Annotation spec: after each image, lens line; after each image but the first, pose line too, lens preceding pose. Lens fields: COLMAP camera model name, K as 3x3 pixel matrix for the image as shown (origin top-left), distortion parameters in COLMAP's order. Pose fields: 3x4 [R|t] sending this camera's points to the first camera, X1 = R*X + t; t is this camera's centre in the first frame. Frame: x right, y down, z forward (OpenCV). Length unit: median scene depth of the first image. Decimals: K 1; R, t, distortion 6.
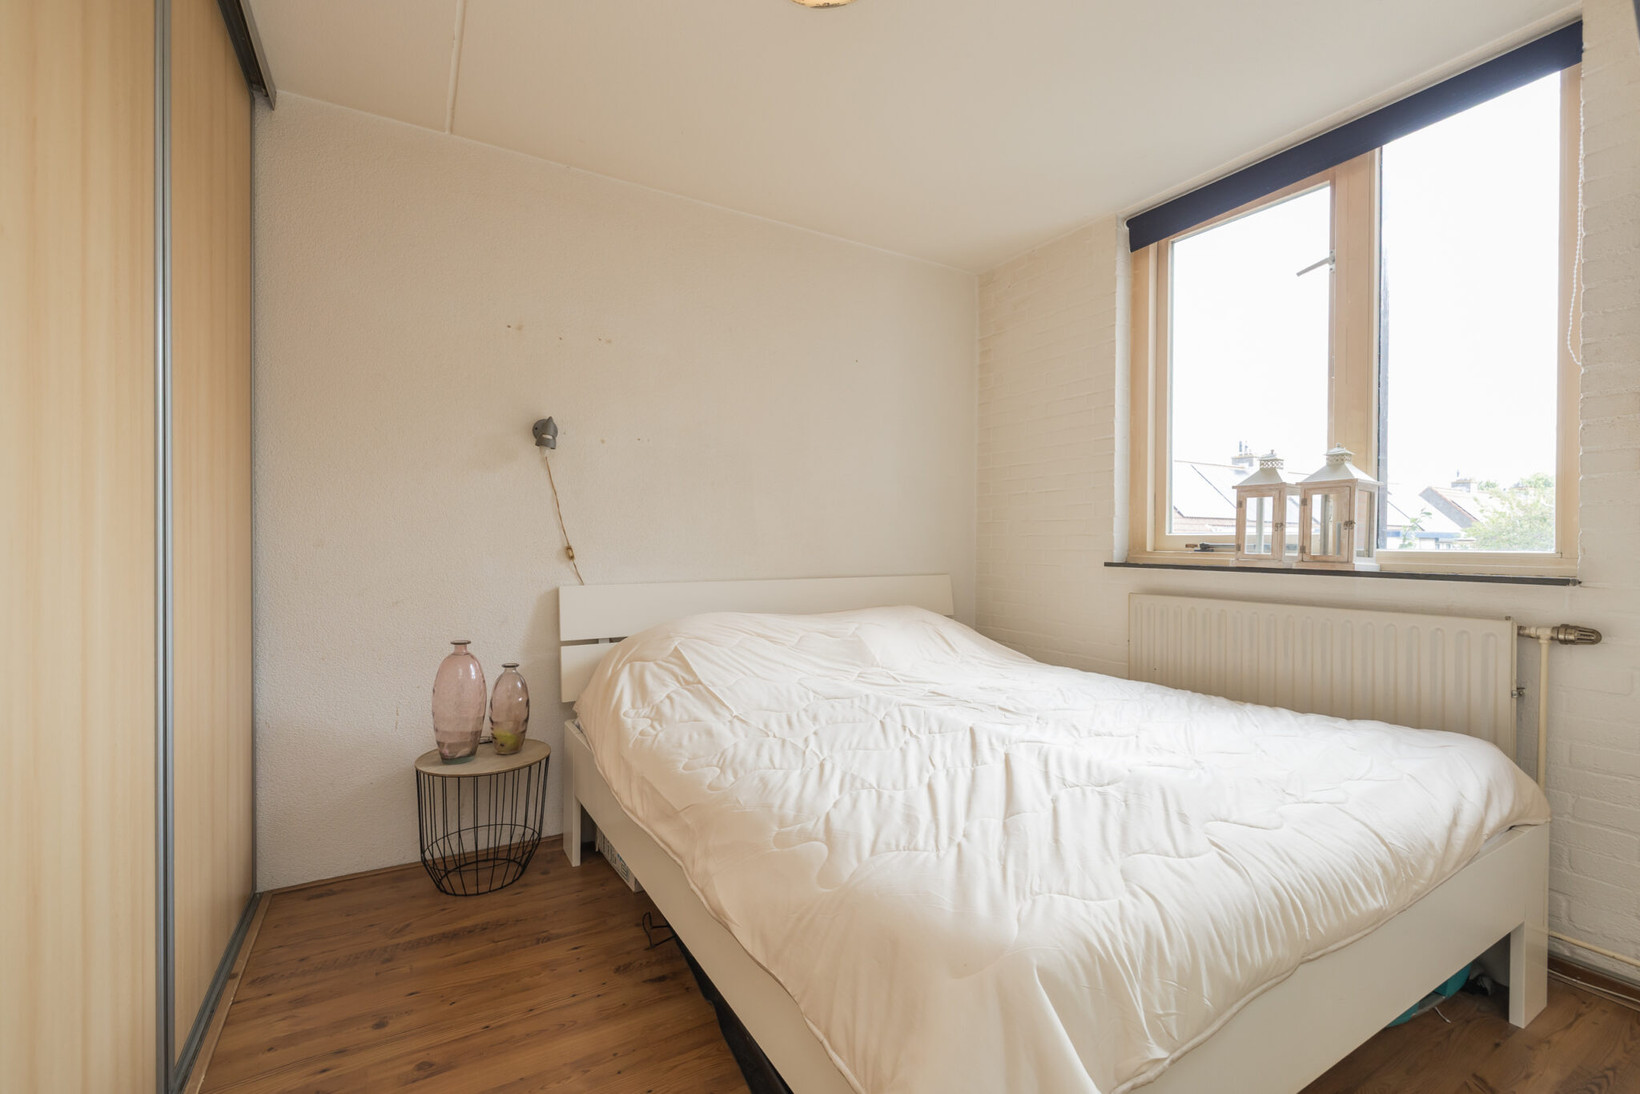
lens RADIAL K [[697.0, 0, 819.4], [0, 697.0, 537.3], [0, 0, 1]] dist [-0.001845, -0.000466]
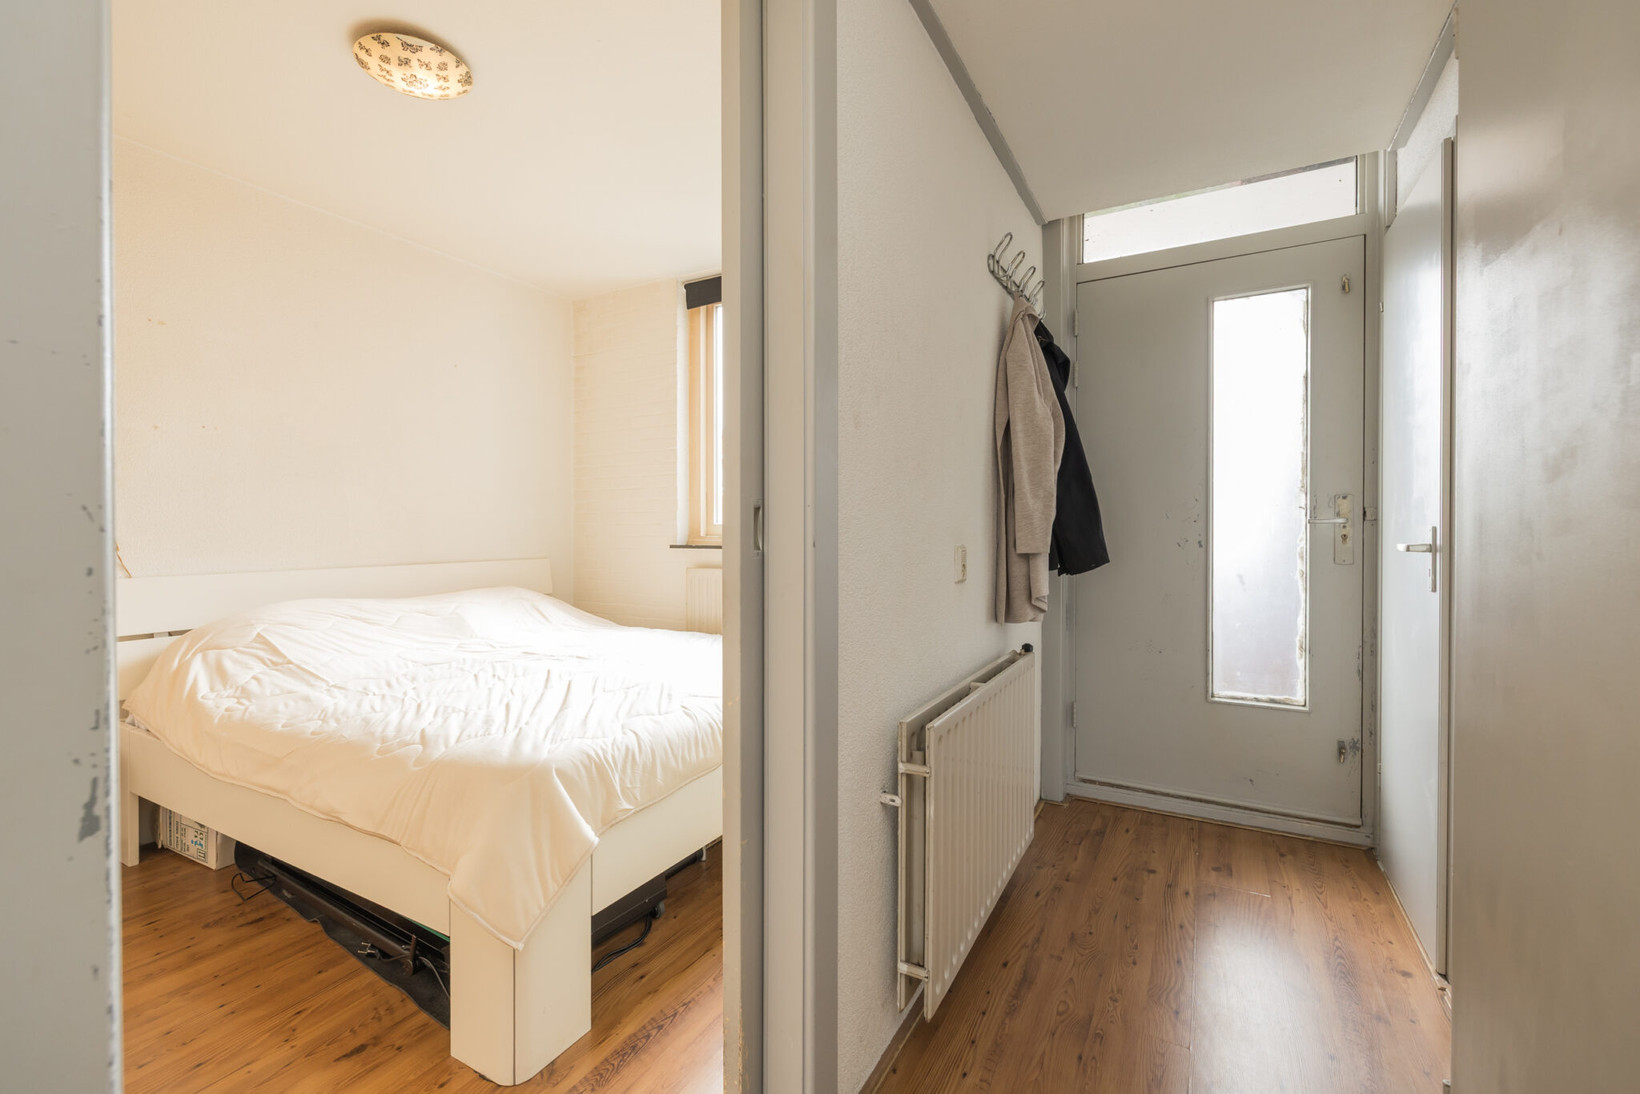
lens RADIAL K [[697.0, 0, 819.4], [0, 697.0, 537.3], [0, 0, 1]] dist [-0.001845, -0.000466]
pose [[0.869353, -0.011196, 0.494064, 0.011651], [0.002243, 0.999822, 0.018711, -0.003321], [-0.494186, -0.015159, 0.869224, -0.390691]]
